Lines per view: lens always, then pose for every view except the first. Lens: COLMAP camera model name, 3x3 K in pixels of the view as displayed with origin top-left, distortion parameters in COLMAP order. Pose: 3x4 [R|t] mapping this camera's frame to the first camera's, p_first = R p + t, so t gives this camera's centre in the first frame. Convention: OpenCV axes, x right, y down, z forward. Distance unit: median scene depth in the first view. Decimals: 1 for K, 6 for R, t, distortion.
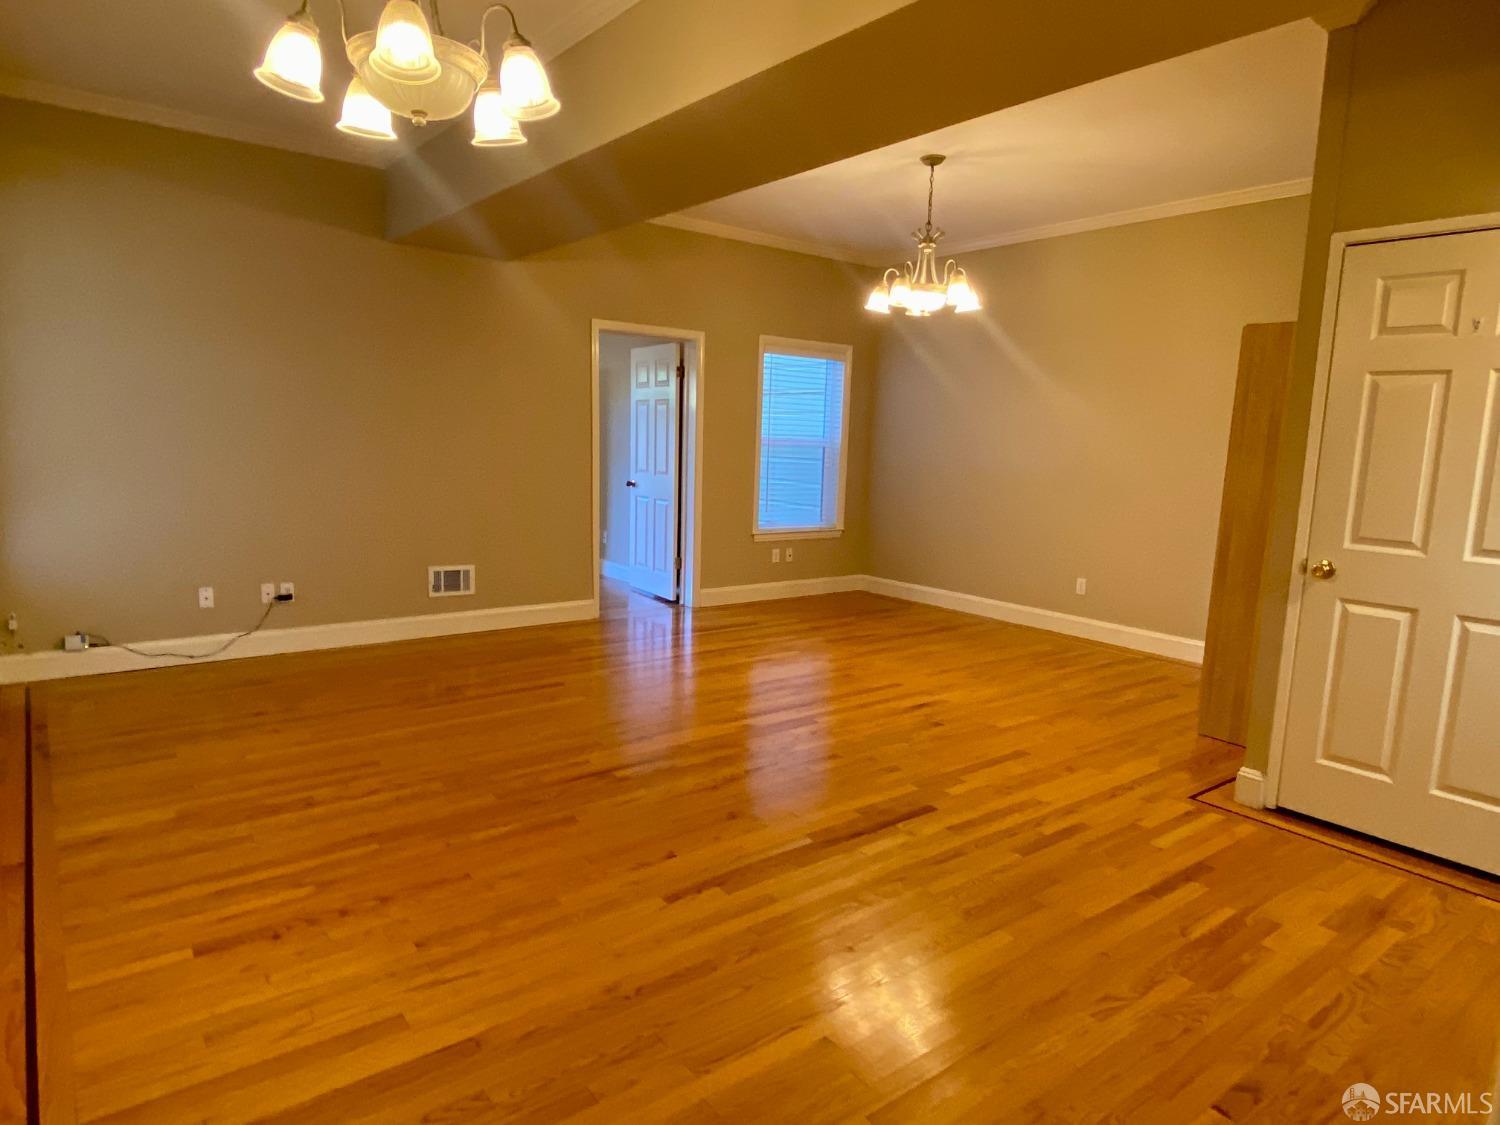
lens RADIAL K [[897.3, 0, 746.8], [0, 897.3, 563.9], [0, 0, 1]] dist [0.077406, -0.088111]
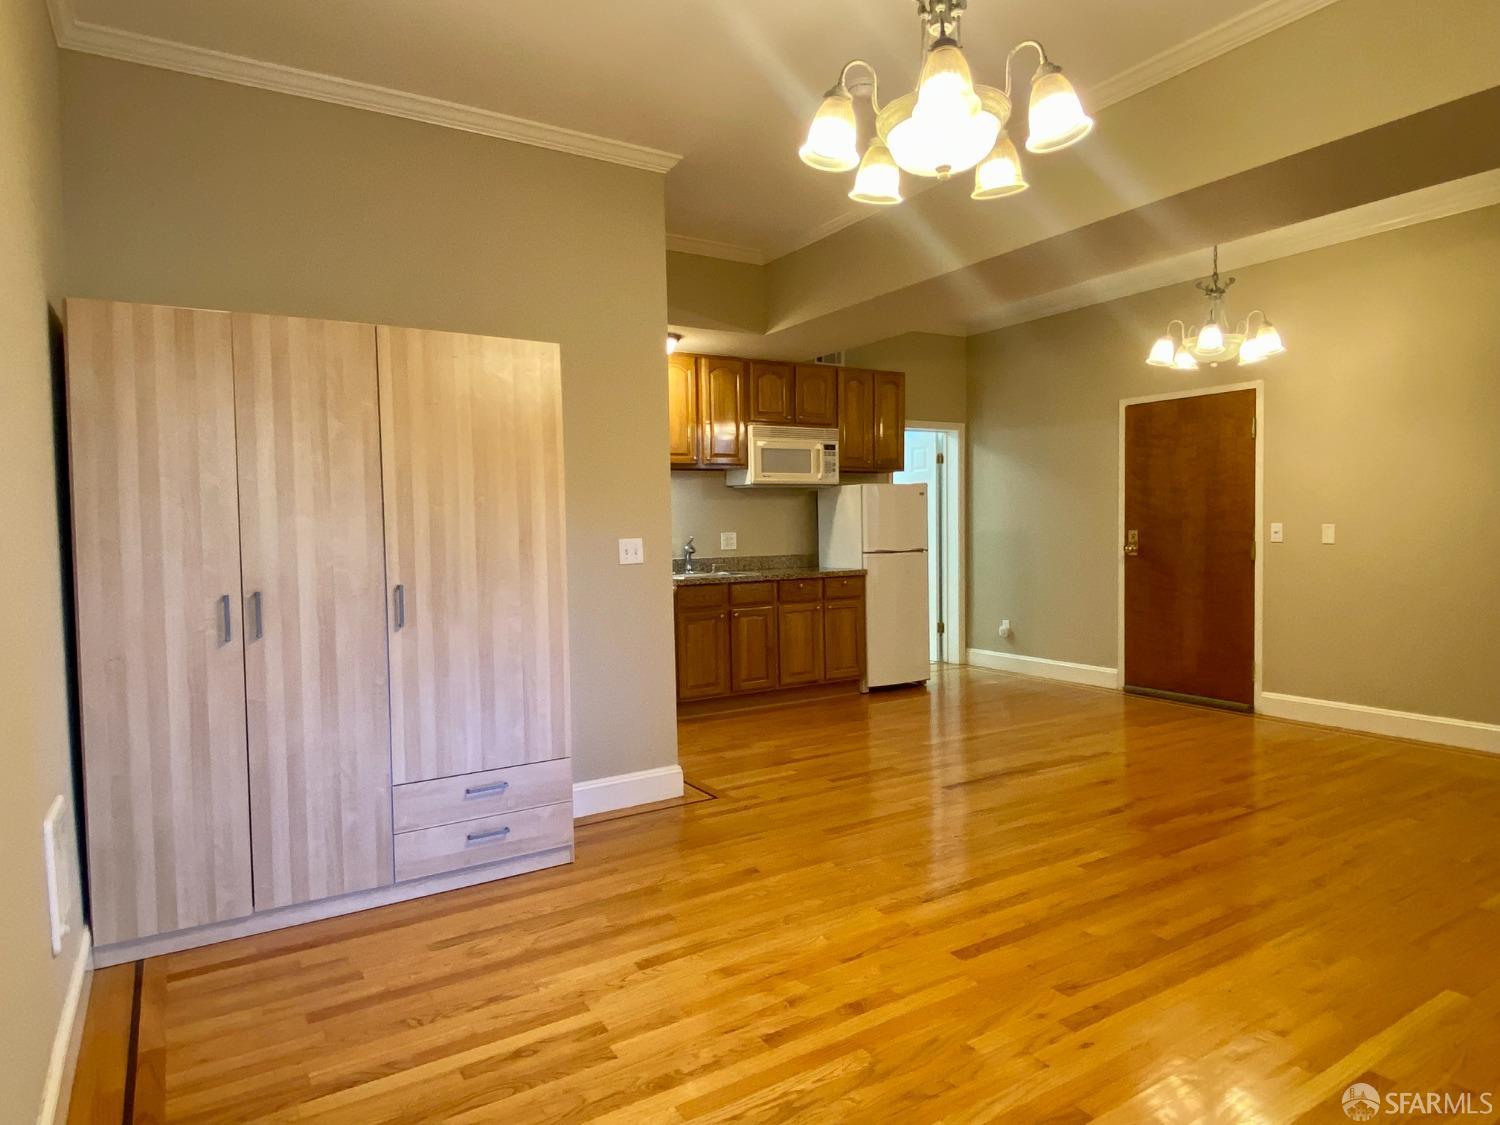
lens RADIAL K [[897.3, 0, 746.8], [0, 897.3, 563.9], [0, 0, 1]] dist [0.077406, -0.088111]
pose [[-0.994802, -0.019165, 0.100006, 0.248410], [-0.000042, 0.982206, 0.187807, -0.185382], [-0.101826, 0.186826, -0.977102, 1.512637]]
